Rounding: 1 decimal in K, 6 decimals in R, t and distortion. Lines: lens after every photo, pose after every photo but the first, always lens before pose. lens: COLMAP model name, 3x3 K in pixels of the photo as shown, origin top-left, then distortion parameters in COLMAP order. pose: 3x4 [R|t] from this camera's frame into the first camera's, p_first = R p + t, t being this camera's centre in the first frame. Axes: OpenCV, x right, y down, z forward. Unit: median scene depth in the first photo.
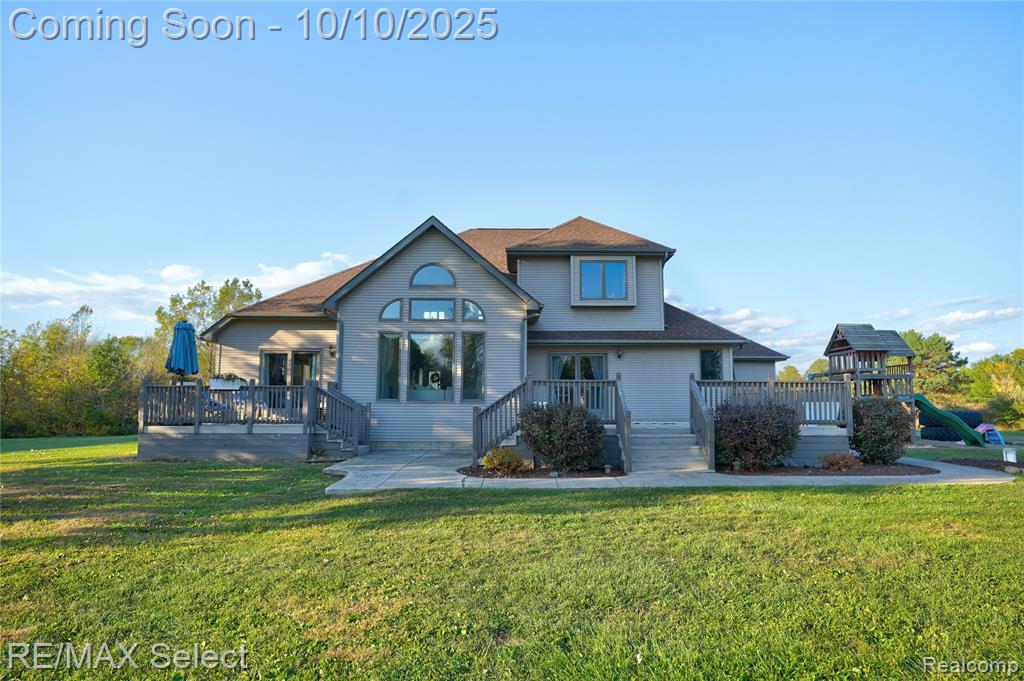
lens RADIAL K [[594.7, 0, 520.2], [0, 594.7, 346.0], [0, 0, 1]] dist [-0.044316, 0.038978]
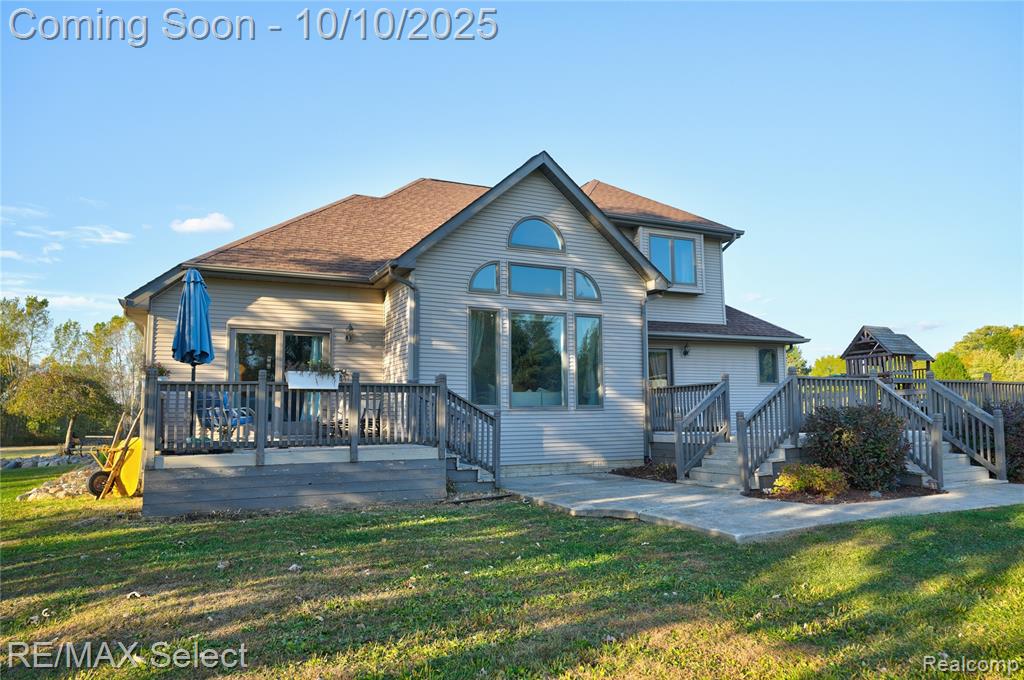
lens RADIAL K [[707.7, 0, 527.8], [0, 707.7, 341.3], [0, 0, 1]] dist [0.001865, 0.000444]
pose [[0.903207, 0.033954, 0.427861, -0.477615], [-0.029777, 0.999421, -0.016453, 0.024474], [-0.428172, 0.002120, 0.903695, 0.208691]]
